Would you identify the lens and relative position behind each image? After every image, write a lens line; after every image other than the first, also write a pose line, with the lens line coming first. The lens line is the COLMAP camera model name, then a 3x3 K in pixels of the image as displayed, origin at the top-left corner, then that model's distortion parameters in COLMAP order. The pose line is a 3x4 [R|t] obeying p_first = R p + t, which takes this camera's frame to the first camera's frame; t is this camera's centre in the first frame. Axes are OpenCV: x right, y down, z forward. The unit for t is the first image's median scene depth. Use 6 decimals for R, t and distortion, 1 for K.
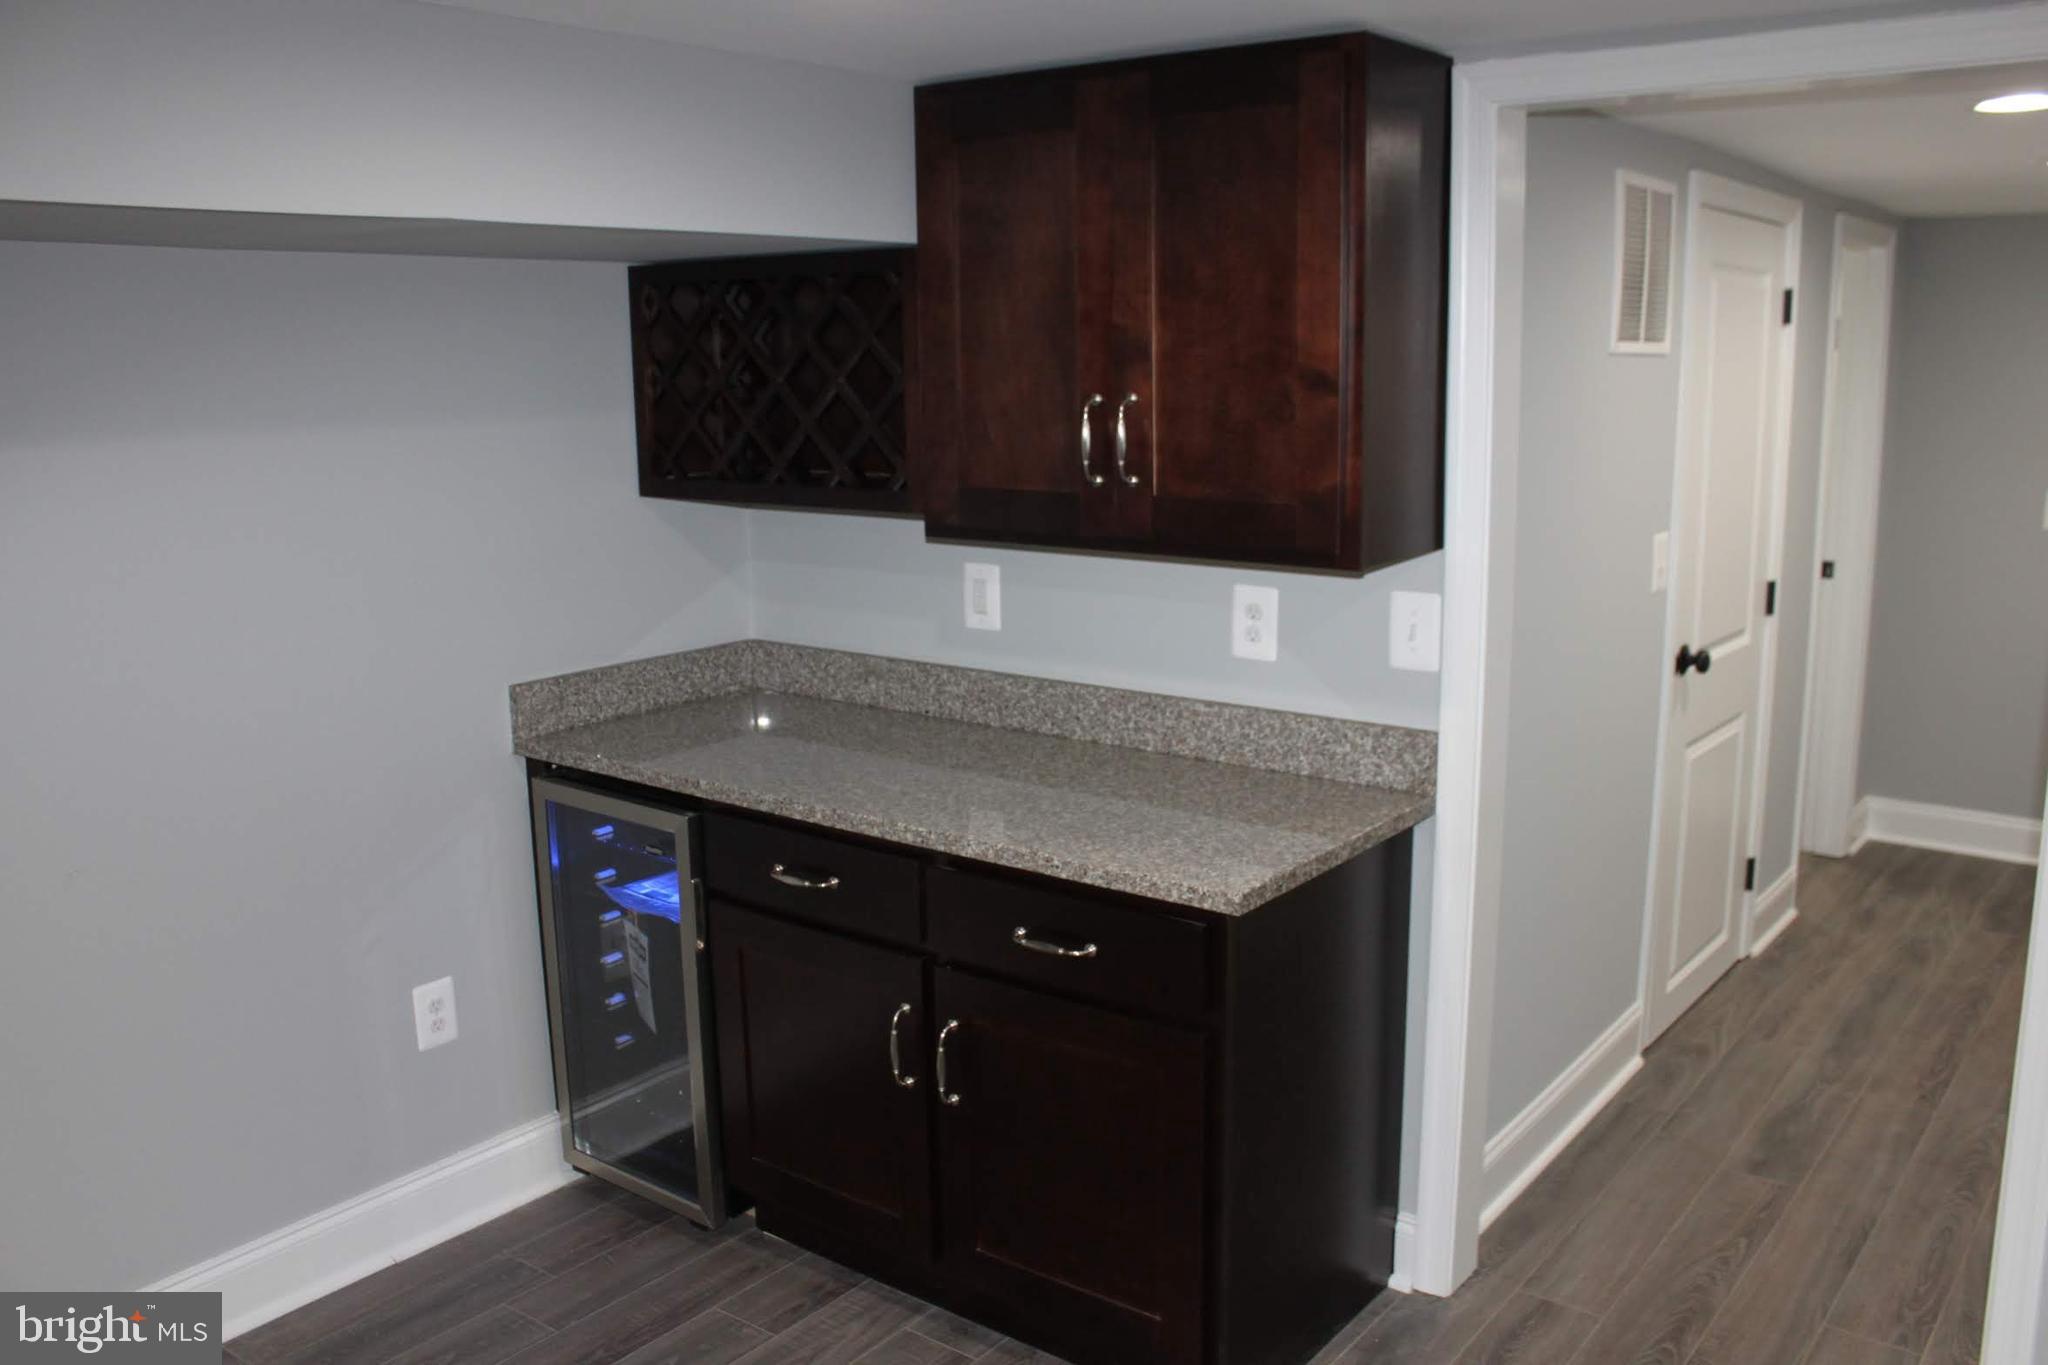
lens RADIAL K [[1718.4, 0, 1021.6], [0, 1718.4, 691.1], [0, 0, 1]] dist [-0.153852, 0.114468]
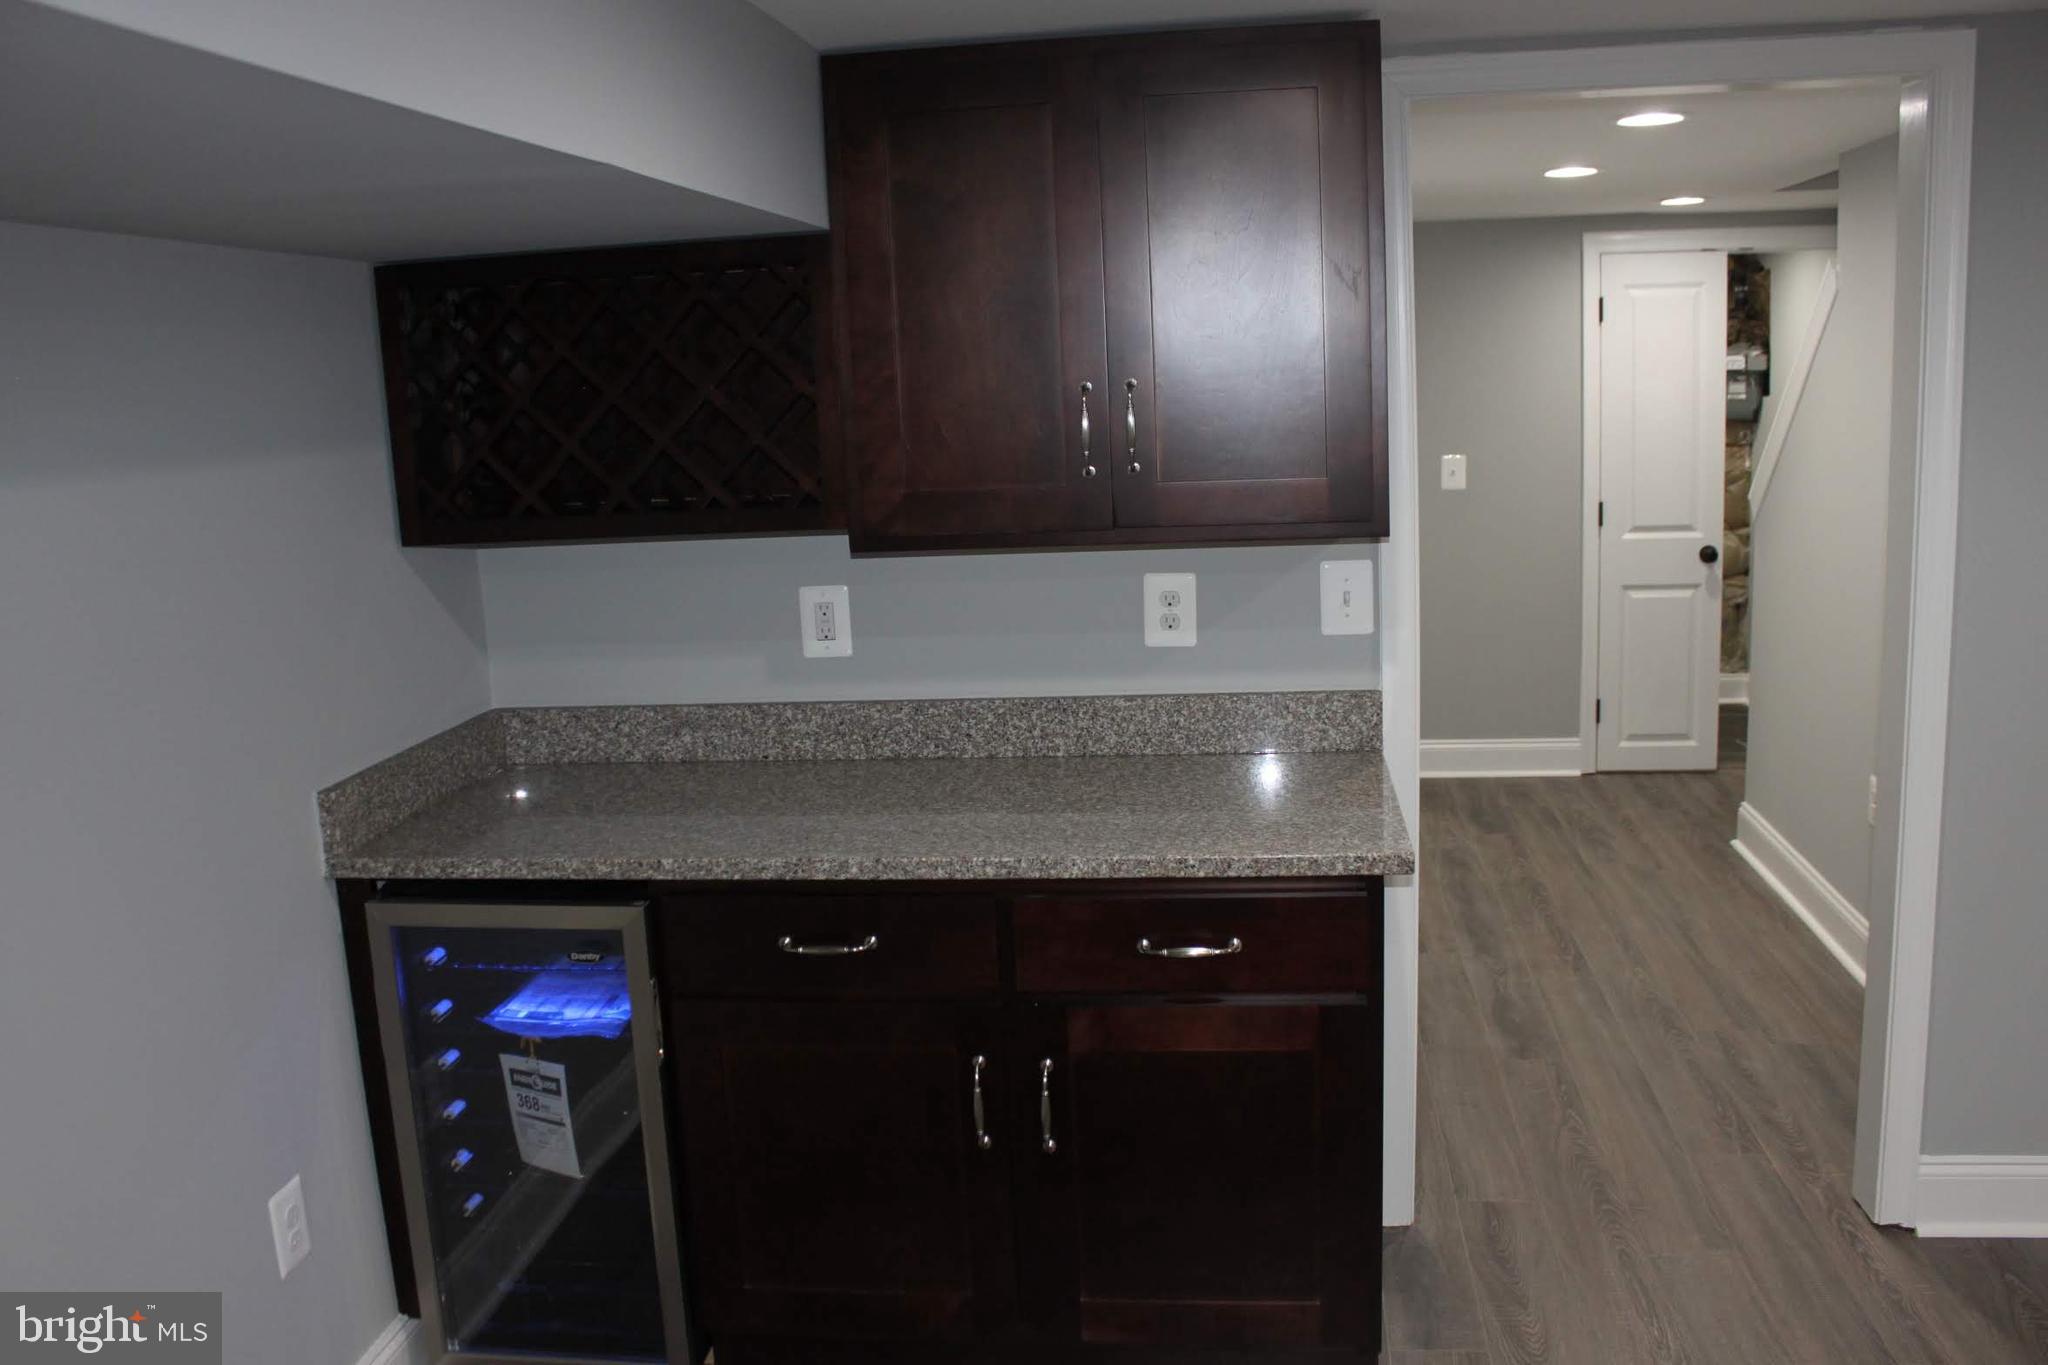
lens RADIAL K [[1718.4, 0, 1030.2], [0, 1718.4, 696.5], [0, 0, 1]] dist [-0.153852, 0.114468]
pose [[0.861393, -0.122949, 0.492834, -0.384020], [0.135329, 0.990744, 0.010631, -0.010413], [-0.489579, 0.057537, 0.870059, 0.154028]]
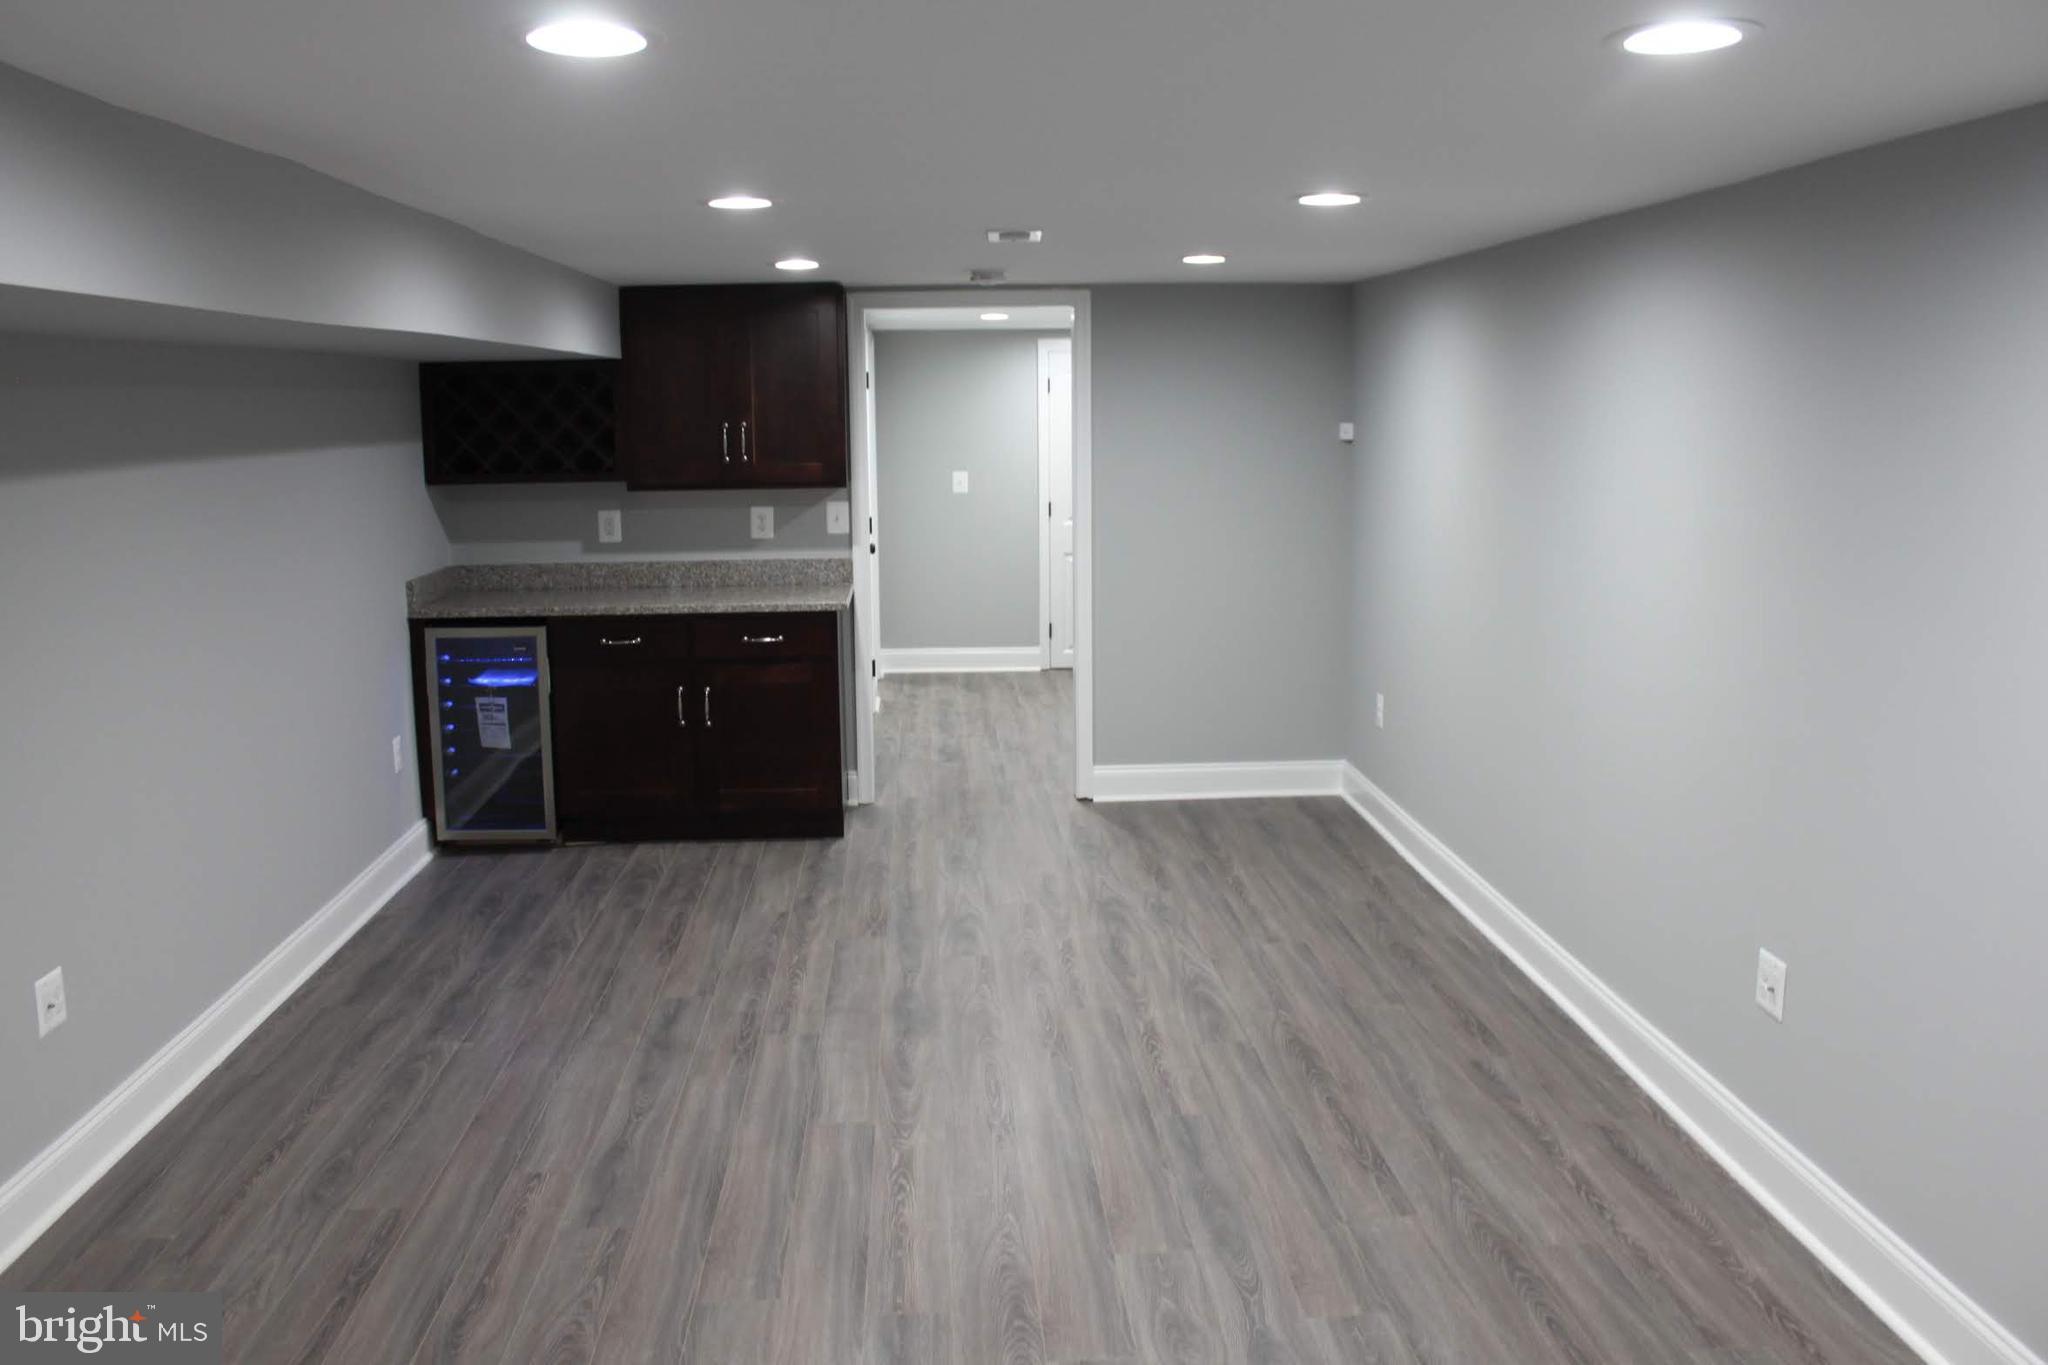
lens RADIAL K [[1718.4, 0, 1029.4], [0, 1718.4, 680.8], [0, 0, 1]] dist [-0.153852, 0.114468]
pose [[0.747961, -0.102913, 0.655716, -1.003367], [0.131543, 0.991295, 0.005534, 0.183658], [-0.650578, 0.082115, 0.754987, -0.853326]]
